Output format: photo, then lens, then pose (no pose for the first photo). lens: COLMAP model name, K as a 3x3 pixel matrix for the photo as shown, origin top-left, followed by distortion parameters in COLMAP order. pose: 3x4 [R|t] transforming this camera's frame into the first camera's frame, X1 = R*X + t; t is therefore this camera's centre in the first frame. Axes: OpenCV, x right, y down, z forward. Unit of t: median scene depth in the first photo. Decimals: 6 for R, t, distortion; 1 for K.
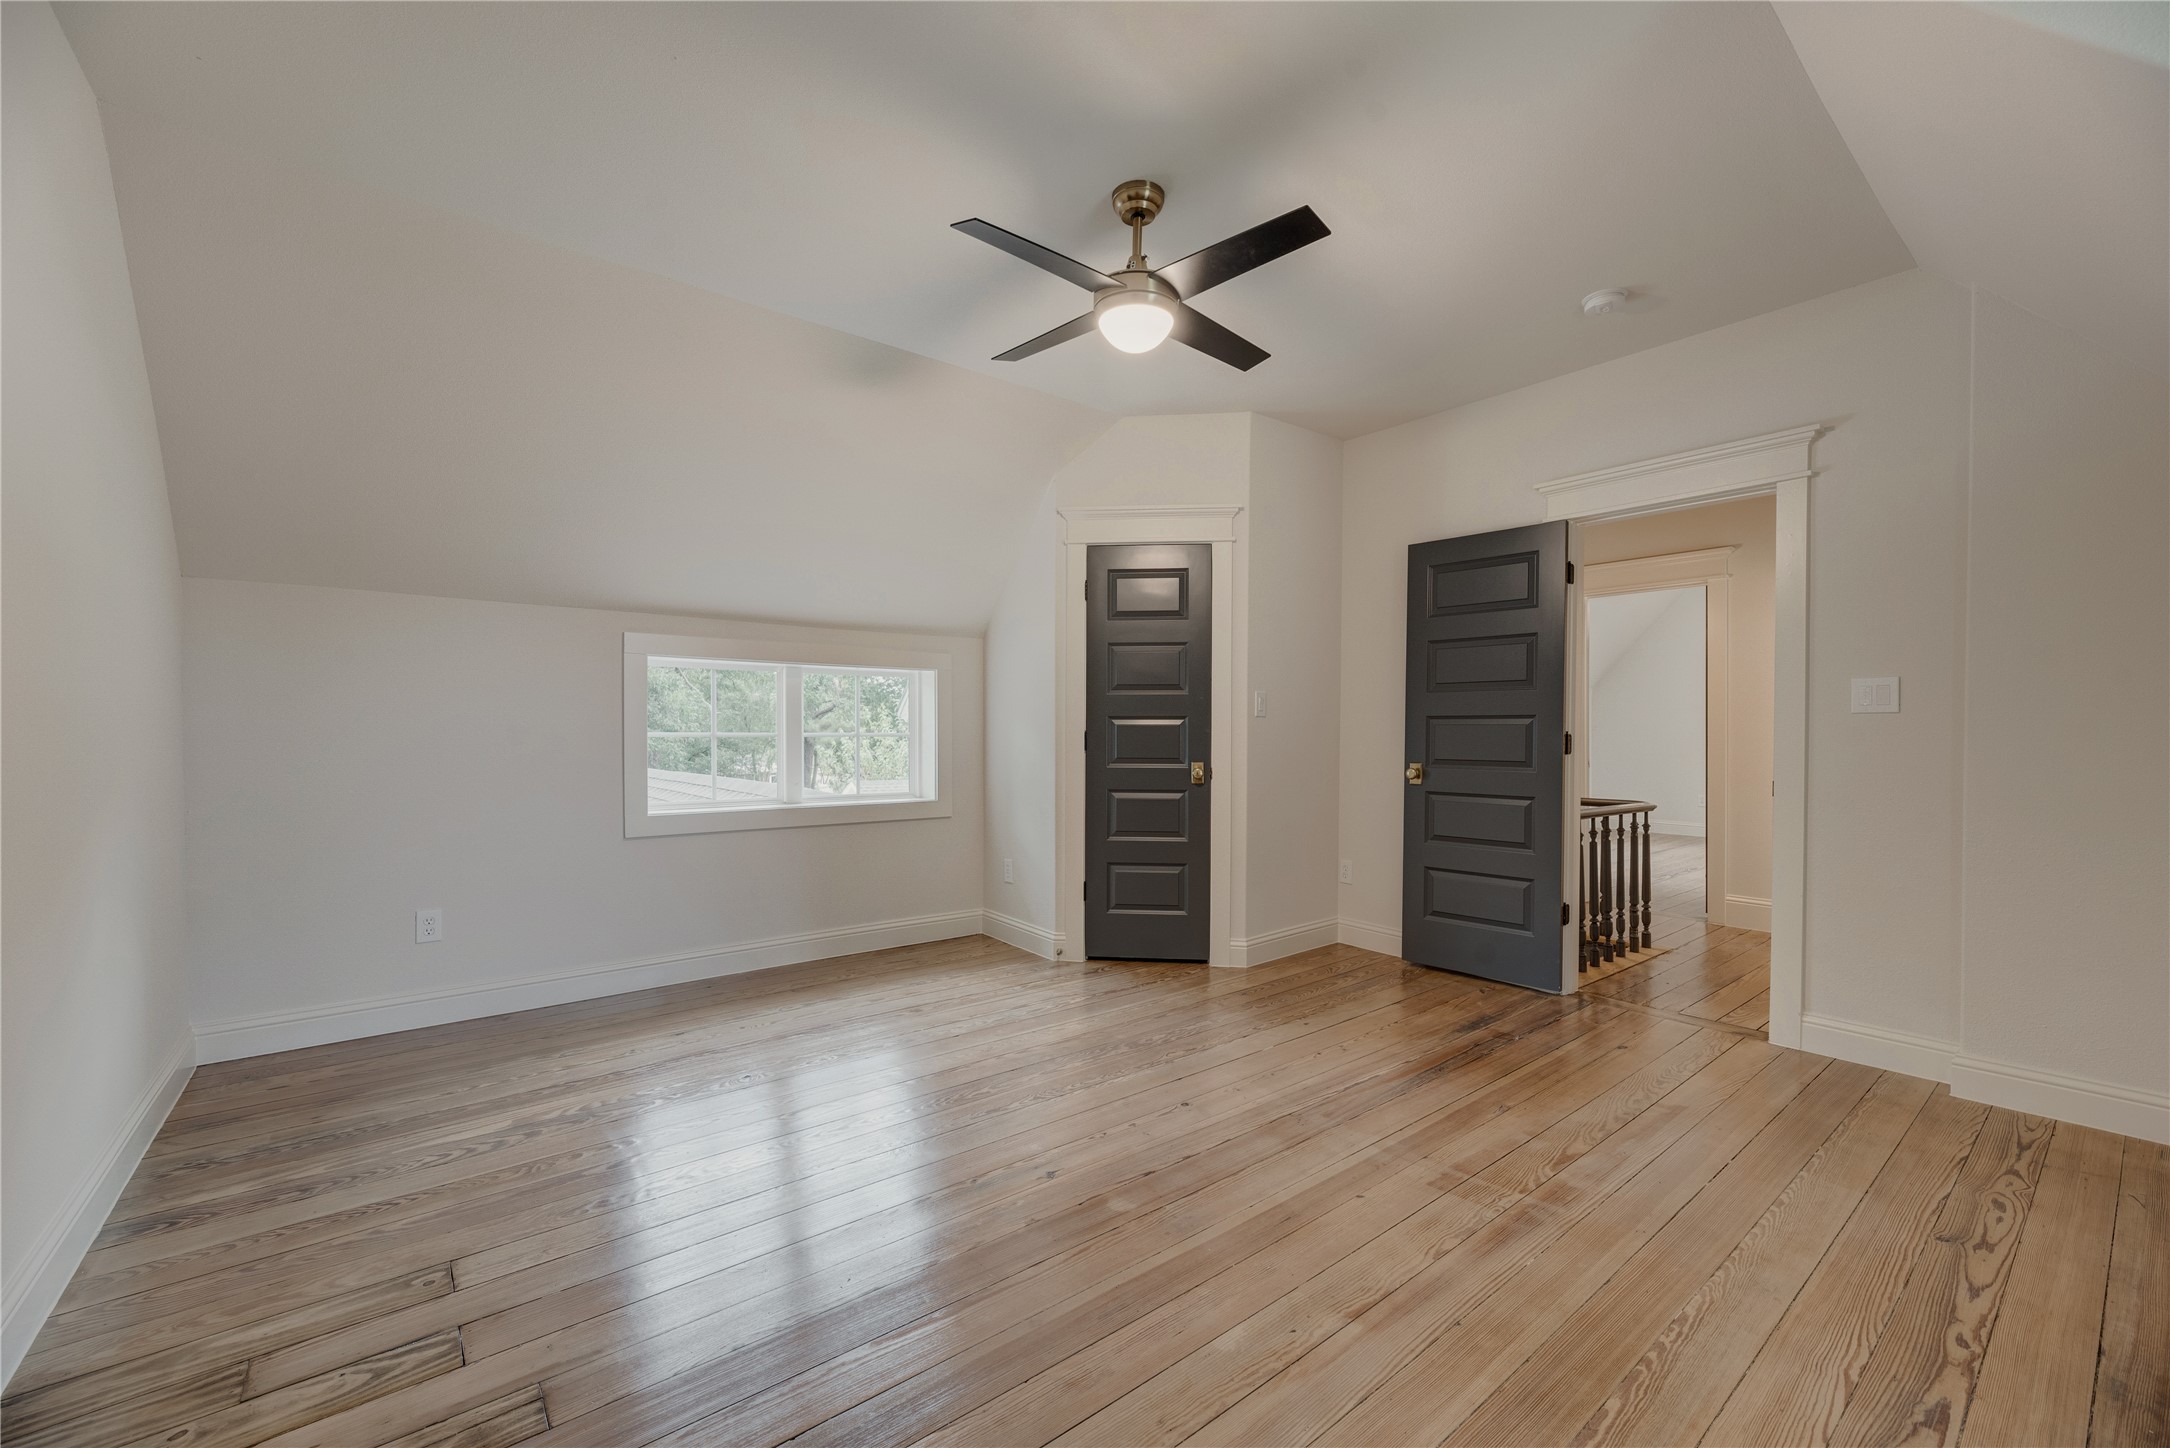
lens RADIAL K [[887.1, 0, 1084.3], [0, 887.1, 729.6], [0, 0, 1]] dist [0.001171, 0.000039]
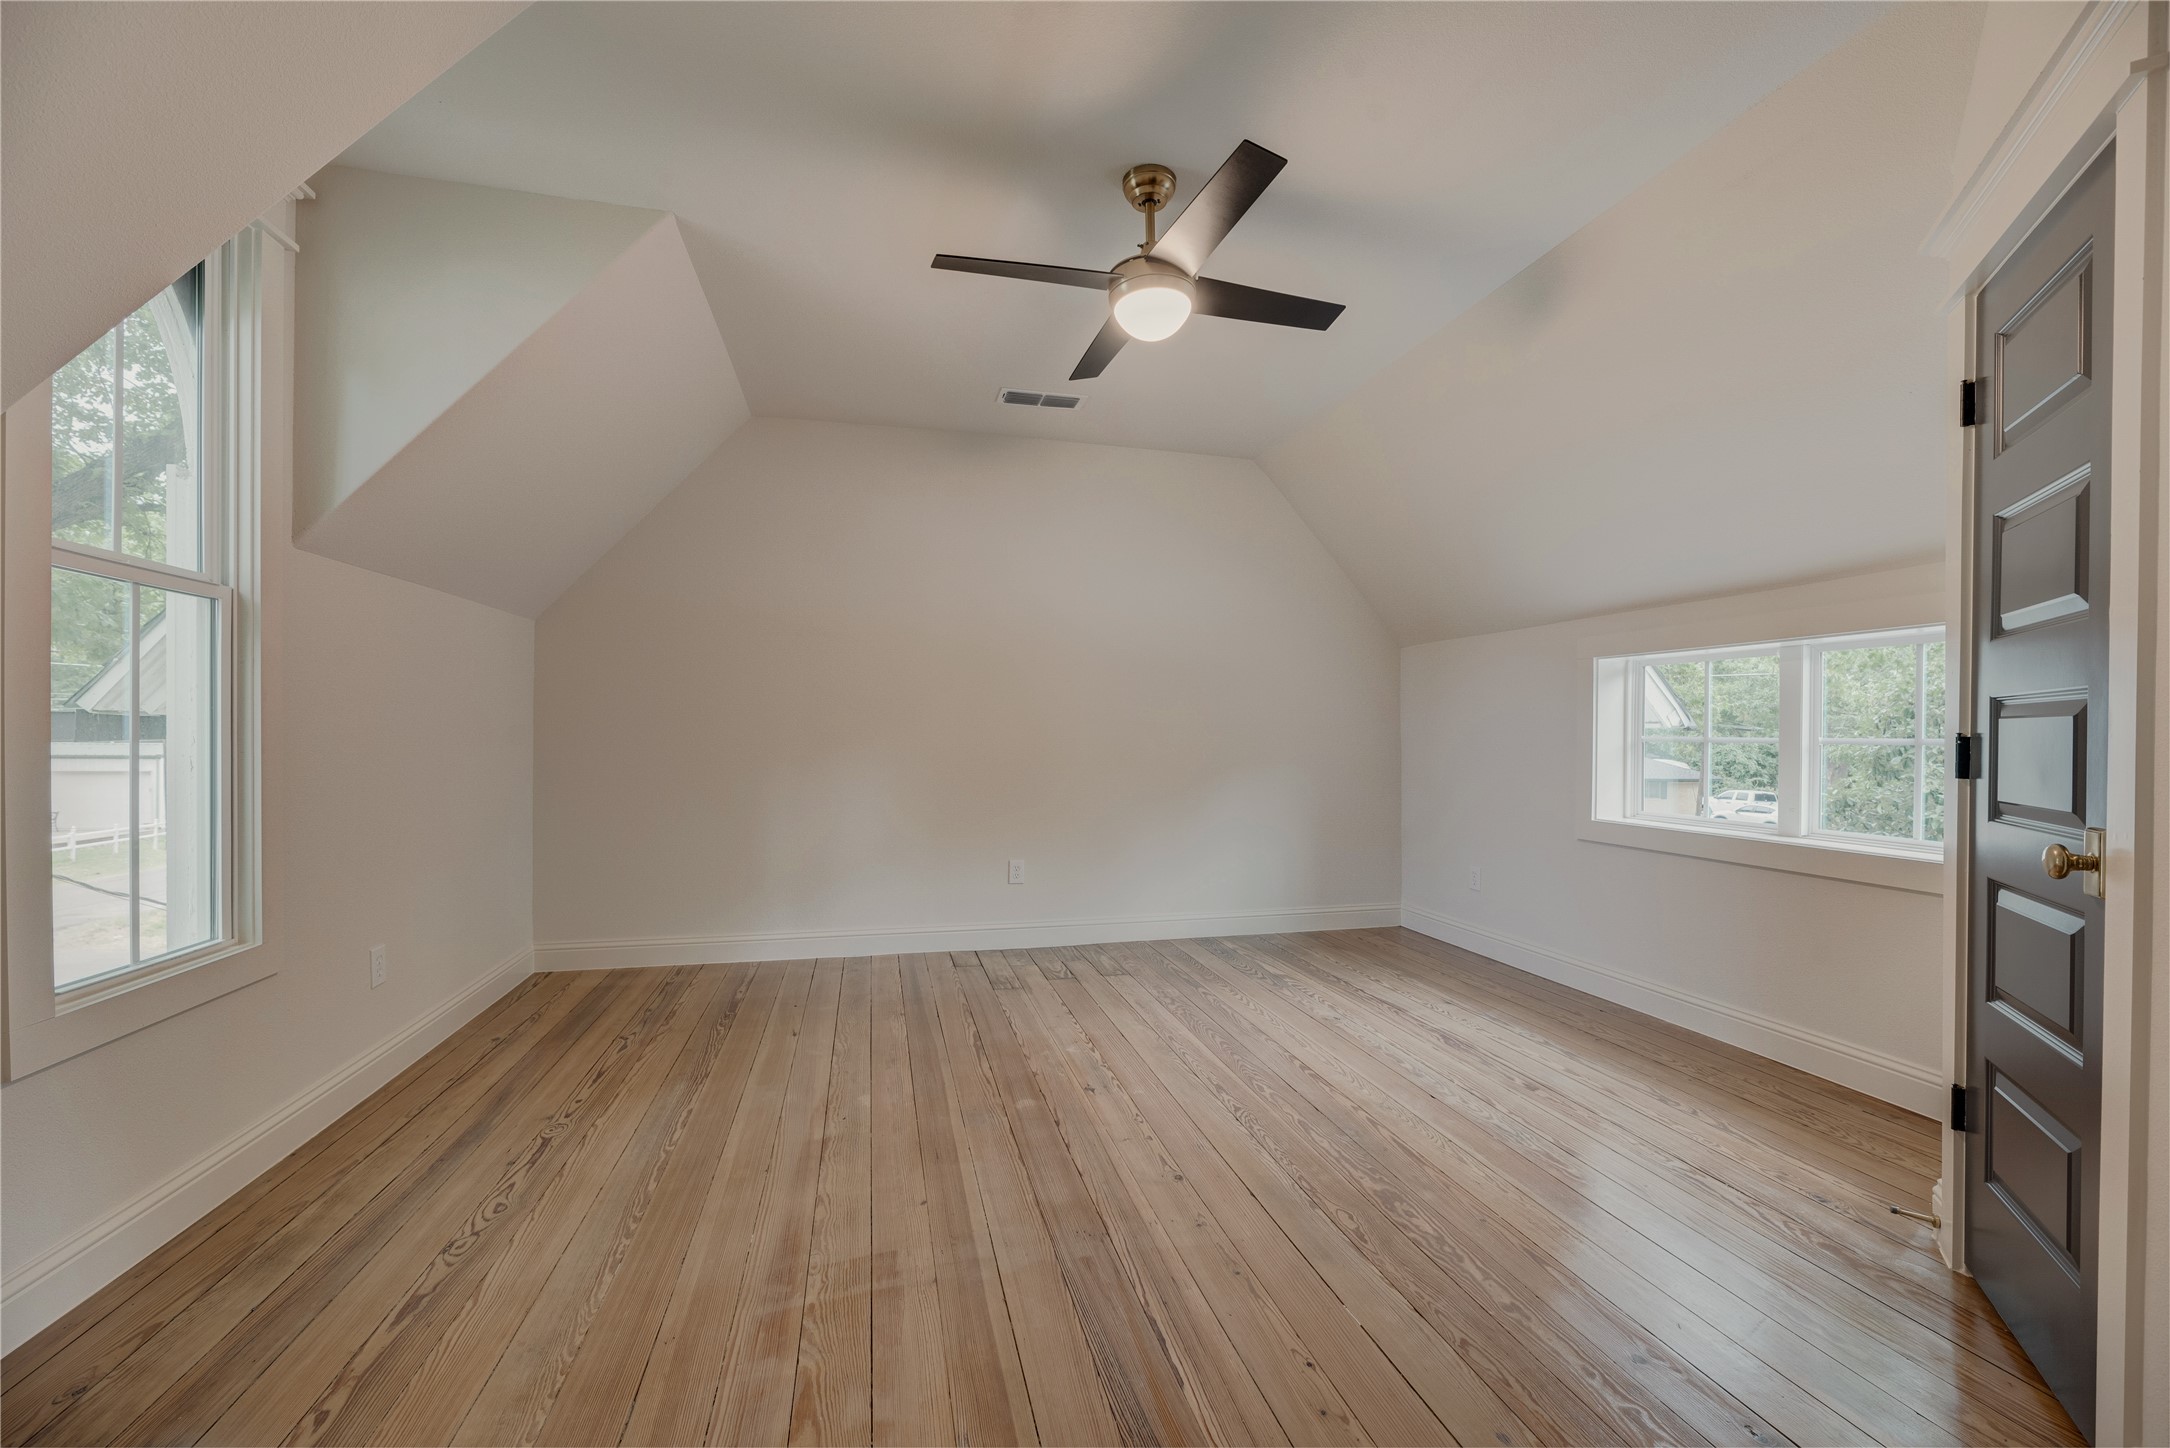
lens RADIAL K [[887.1, 0, 1083.4], [0, 887.1, 732.4], [0, 0, 1]] dist [0.001171, 0.000039]
pose [[-0.437458, -0.004867, -0.899226, 1.091348], [-0.004570, 0.999984, -0.003189, 0.009295], [0.899227, 0.002715, -0.437473, 1.548971]]
